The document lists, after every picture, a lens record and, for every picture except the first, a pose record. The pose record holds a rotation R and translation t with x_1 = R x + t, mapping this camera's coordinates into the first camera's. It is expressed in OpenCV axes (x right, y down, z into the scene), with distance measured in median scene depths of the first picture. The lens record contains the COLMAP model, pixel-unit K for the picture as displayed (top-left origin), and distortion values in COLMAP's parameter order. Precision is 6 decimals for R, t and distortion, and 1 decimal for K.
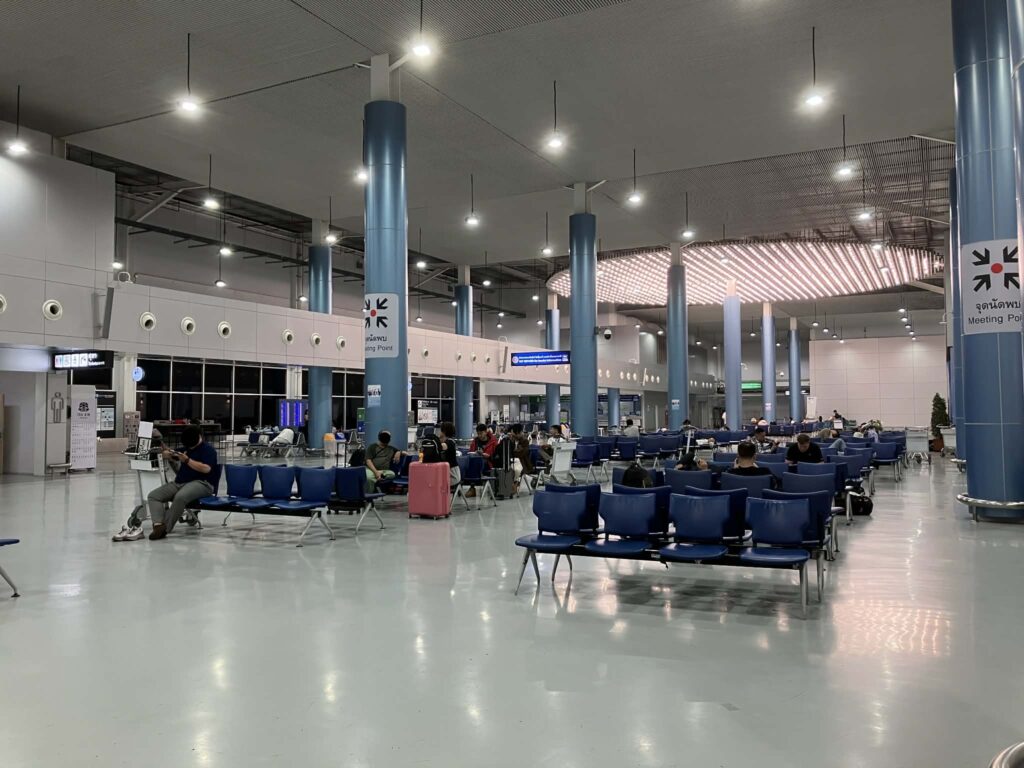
lens RADIAL K [[837.5, 0, 509.5], [0, 837.5, 382.7], [0, 0, 1]] dist [0.015025, 0.001624]
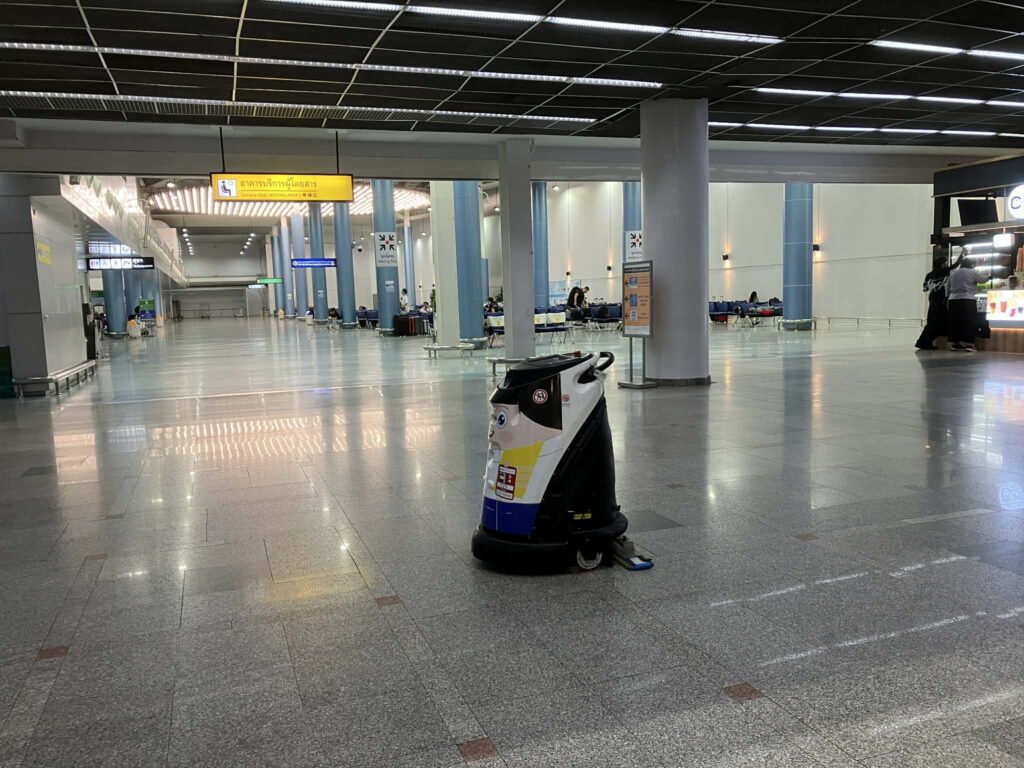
lens RADIAL K [[837.5, 0, 513.4], [0, 837.5, 386.1], [0, 0, 1]] dist [0.015025, 0.001624]
pose [[0.681305, -0.094818, 0.725832, -0.864607], [0.000187, 0.991598, 0.129360, -0.004741], [-0.731999, -0.087998, 0.675599, -0.313434]]
